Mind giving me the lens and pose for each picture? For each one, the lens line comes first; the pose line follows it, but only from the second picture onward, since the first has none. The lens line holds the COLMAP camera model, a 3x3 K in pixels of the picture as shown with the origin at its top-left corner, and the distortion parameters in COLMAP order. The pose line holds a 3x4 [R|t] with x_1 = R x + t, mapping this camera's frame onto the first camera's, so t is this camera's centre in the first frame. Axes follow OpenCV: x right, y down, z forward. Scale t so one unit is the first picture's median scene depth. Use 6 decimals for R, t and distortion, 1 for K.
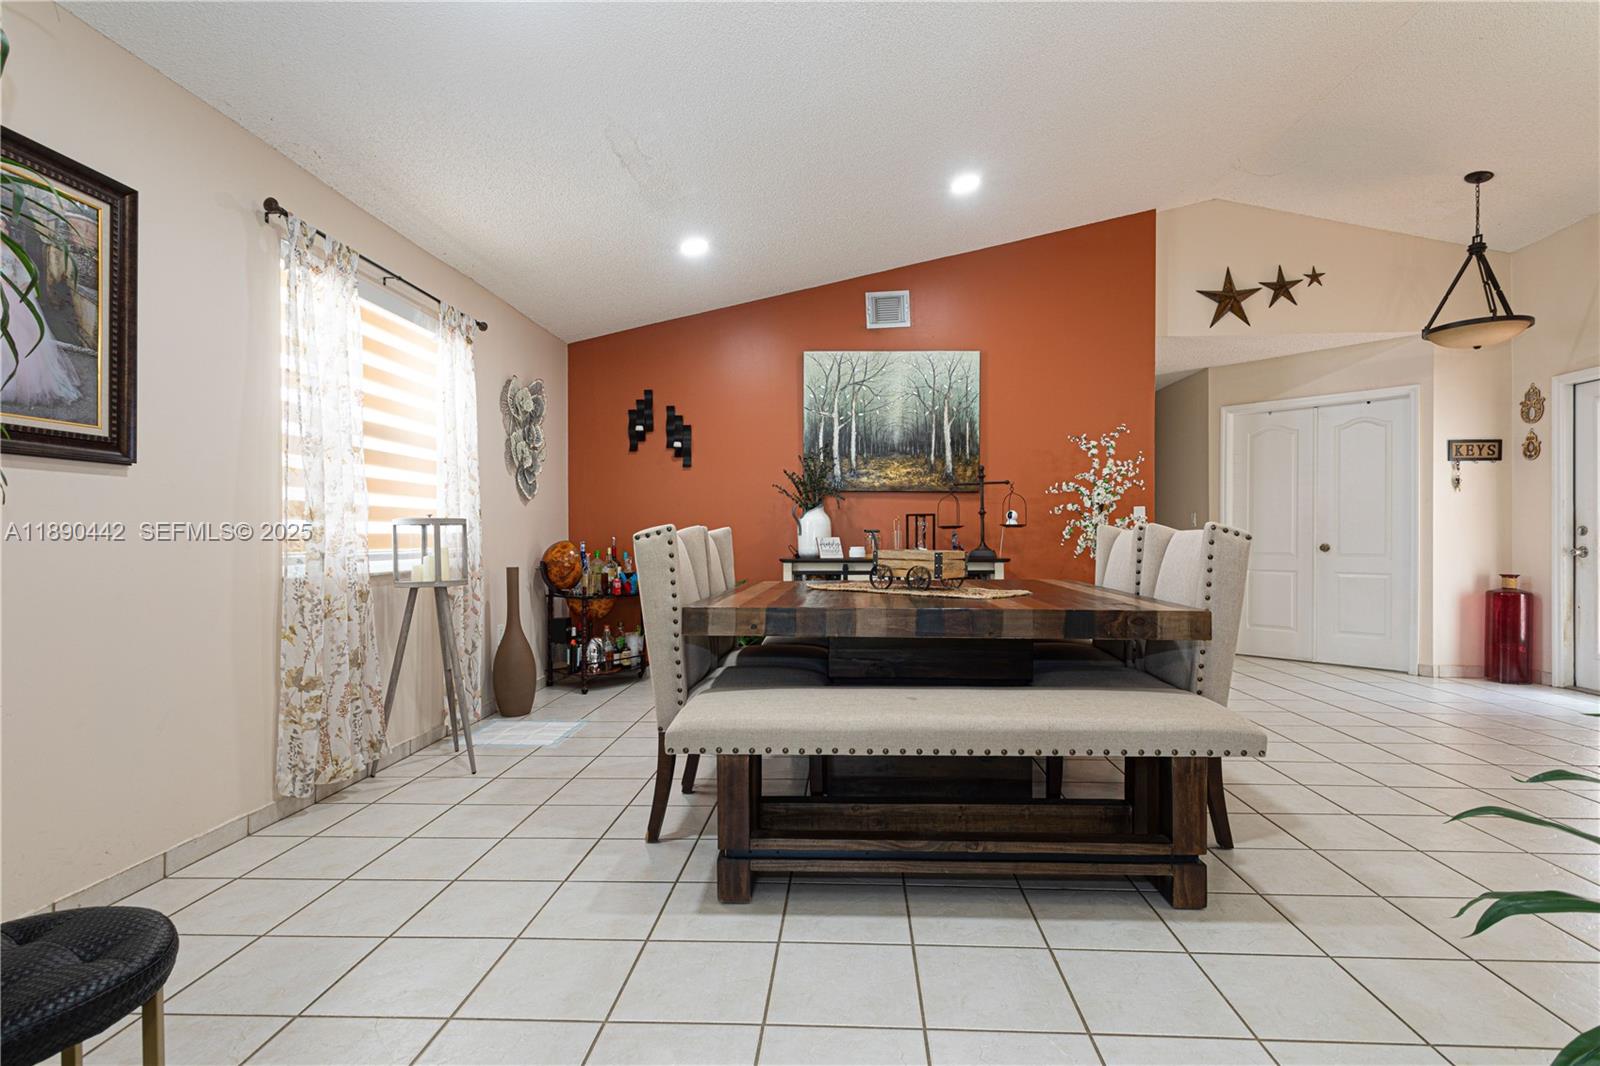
lens RADIAL K [[786.4, 0, 806.2], [0, 786.4, 538.2], [0, 0, 1]] dist [0.000571, 0.002036]
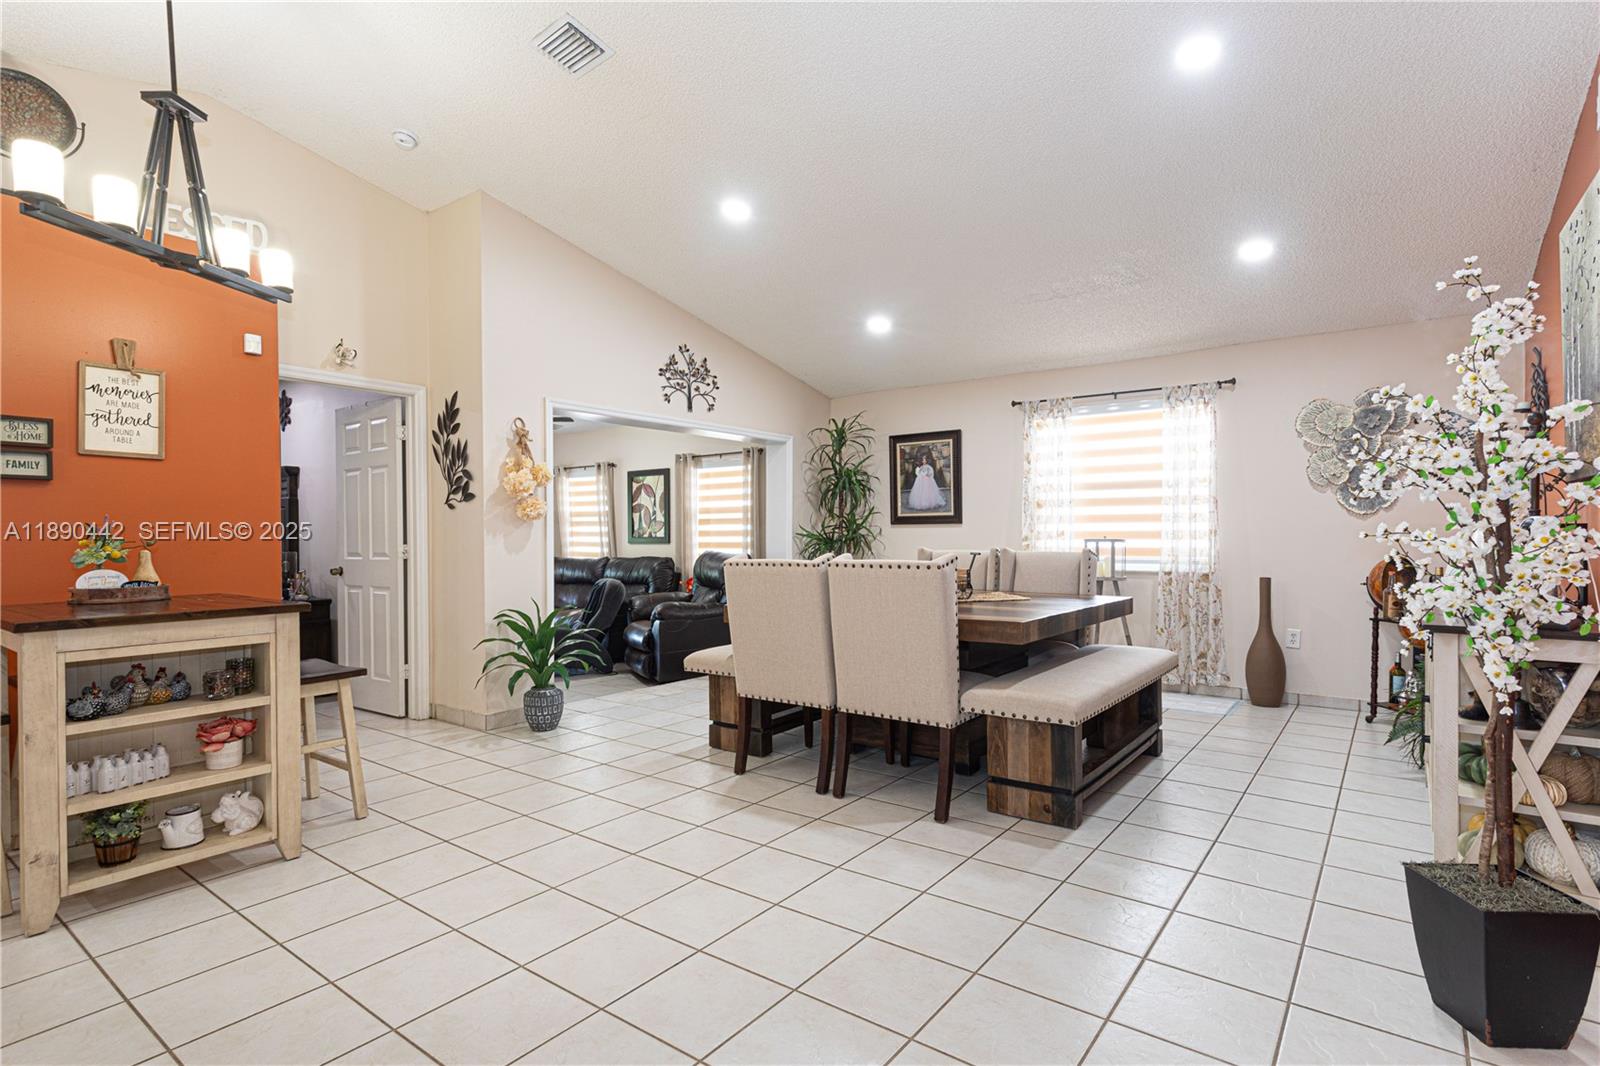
lens RADIAL K [[786.4, 0, 804.3], [0, 786.4, 532.3], [0, 0, 1]] dist [0.000571, 0.002036]
pose [[-0.558617, 0.005673, -0.829406, 1.916378], [0.007806, 0.999968, 0.001582, -0.072177], [0.829389, -0.005591, -0.558644, 2.188687]]
